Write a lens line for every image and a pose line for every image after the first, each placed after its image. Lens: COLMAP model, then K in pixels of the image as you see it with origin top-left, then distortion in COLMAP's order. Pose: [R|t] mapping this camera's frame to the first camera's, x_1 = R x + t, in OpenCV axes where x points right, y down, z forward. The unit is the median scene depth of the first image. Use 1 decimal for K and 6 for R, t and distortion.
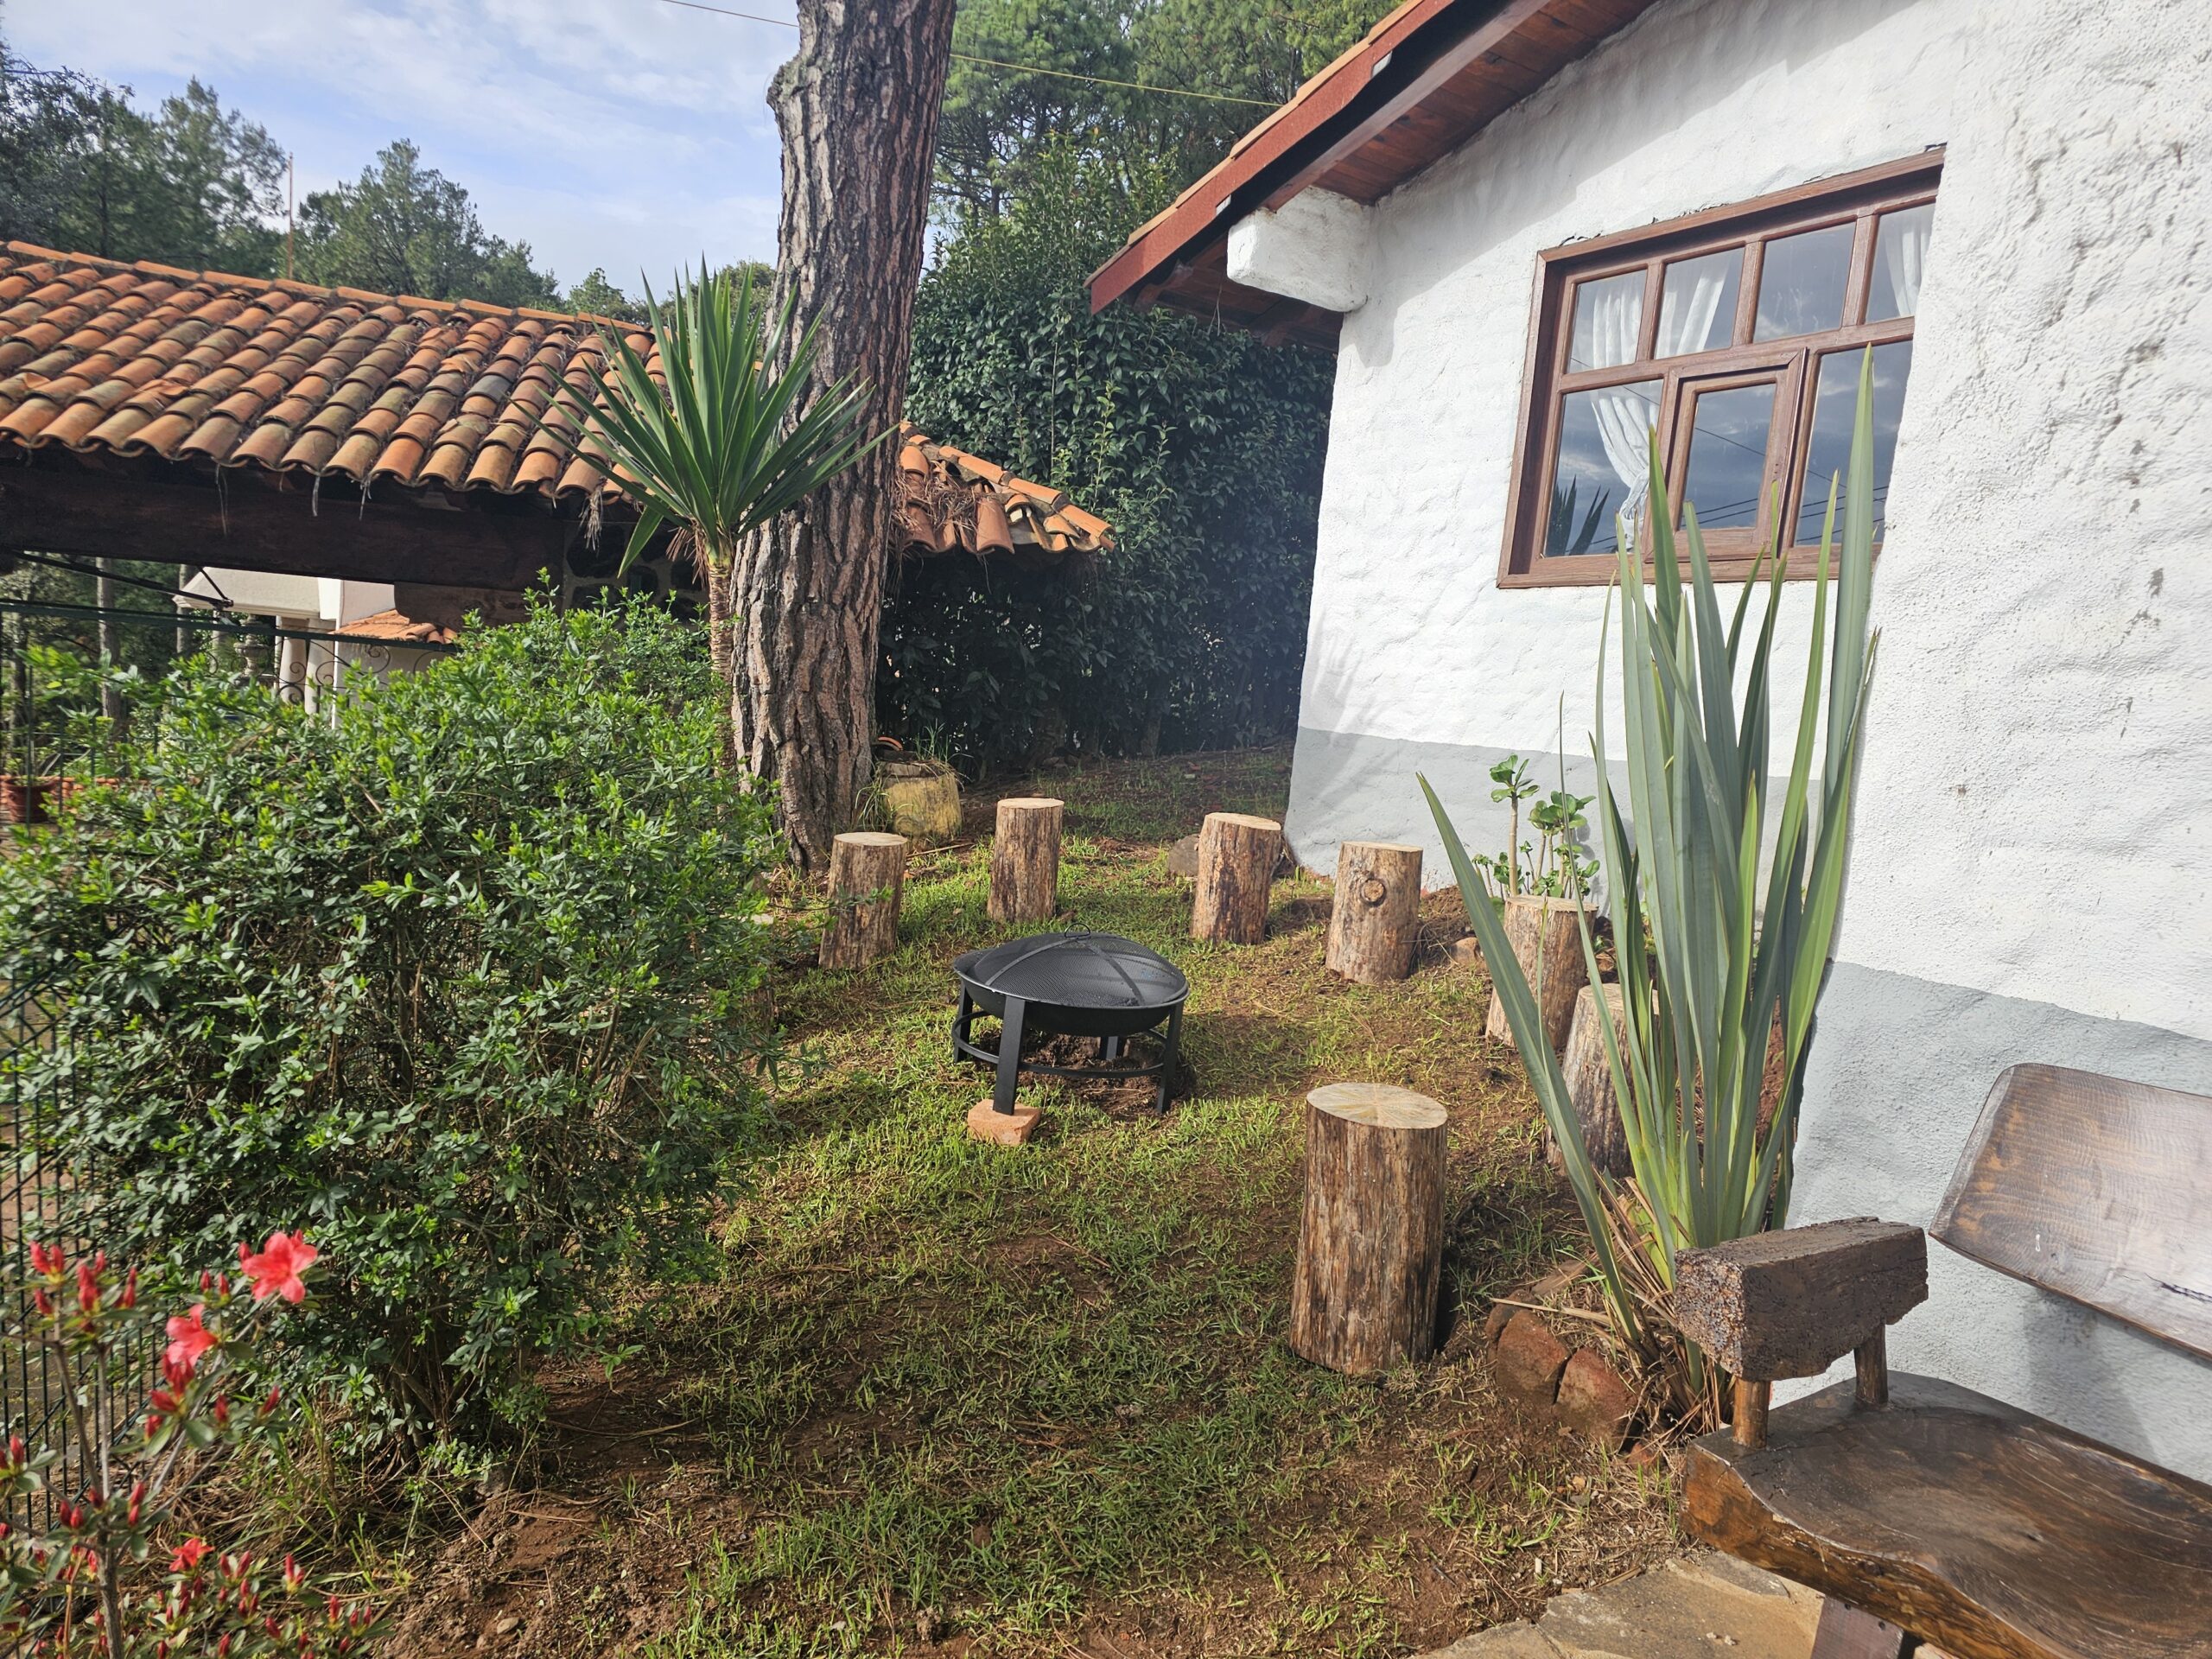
lens RADIAL K [[1470.9, 0, 1112.1], [0, 1470.9, 836.6], [0, 0, 1]] dist [0.061449, -0.046797]
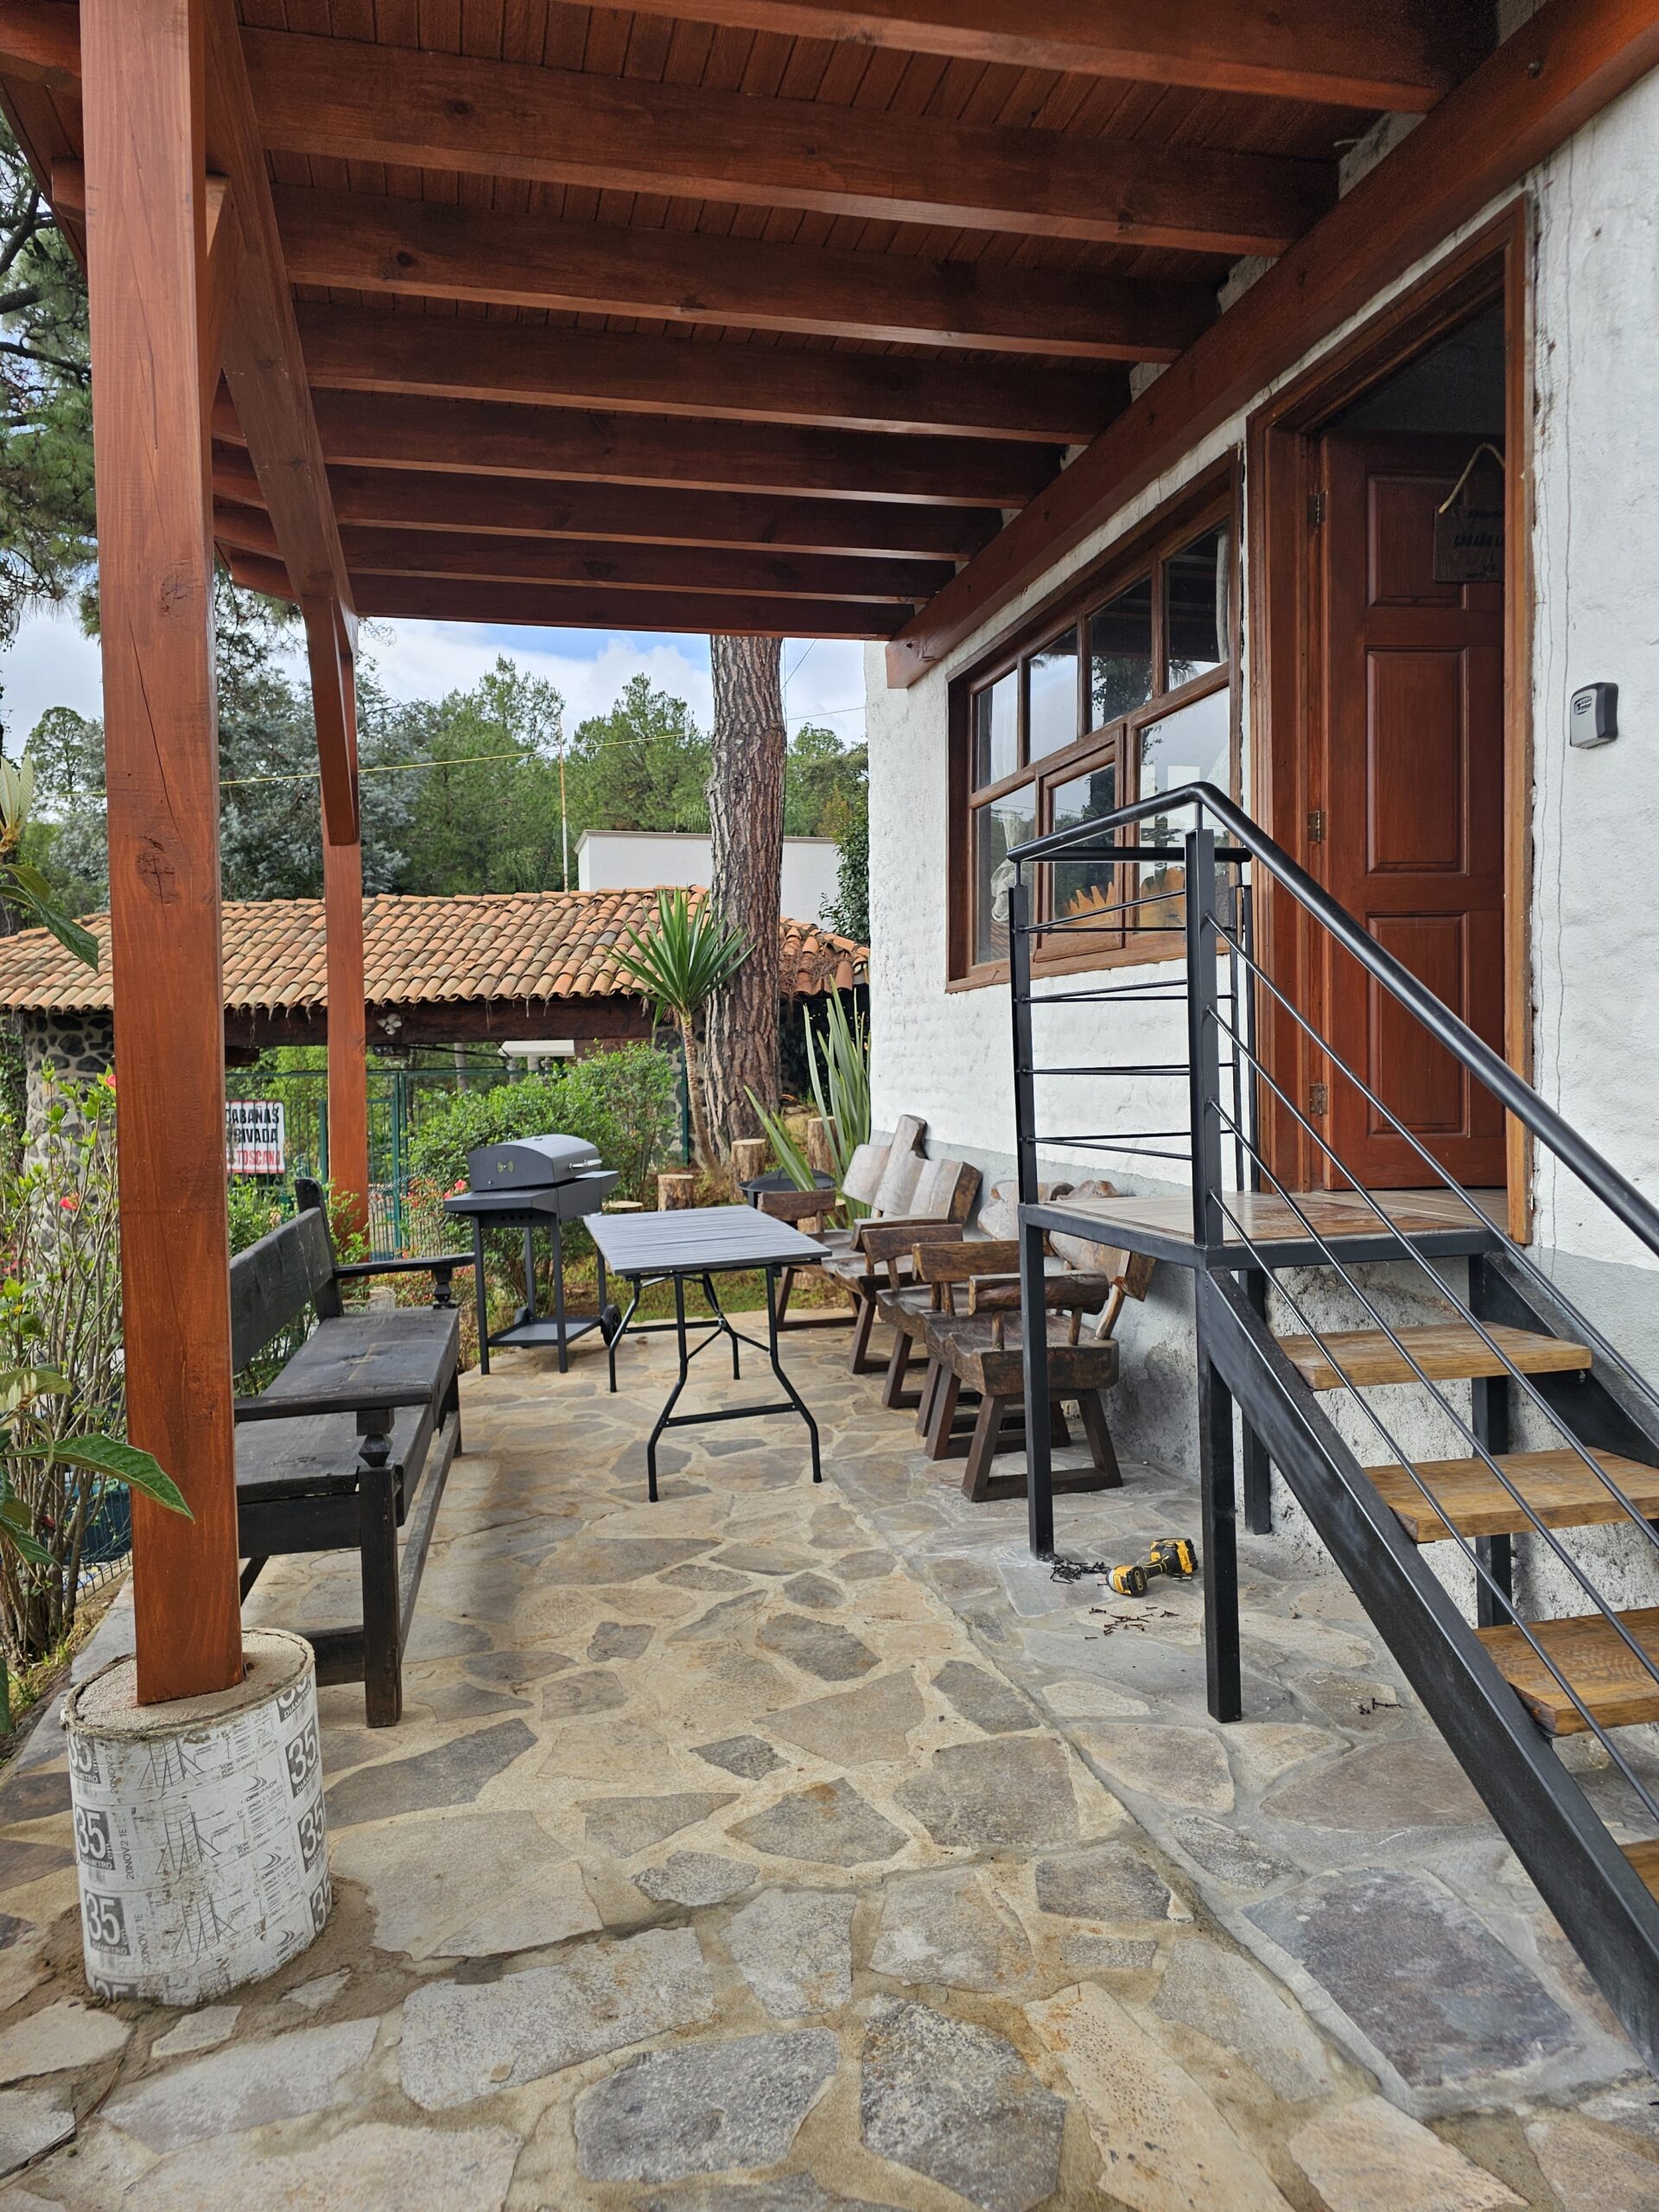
lens RADIAL K [[1470.9, 0, 821.3], [0, 1470.9, 1101.6], [0, 0, 1]] dist [0.061449, -0.046797]
pose [[0.932308, -0.096071, -0.348673, 0.533049], [0.071888, 0.994063, -0.081678, 0.097799], [0.354450, 0.051084, 0.933679, -0.747538]]
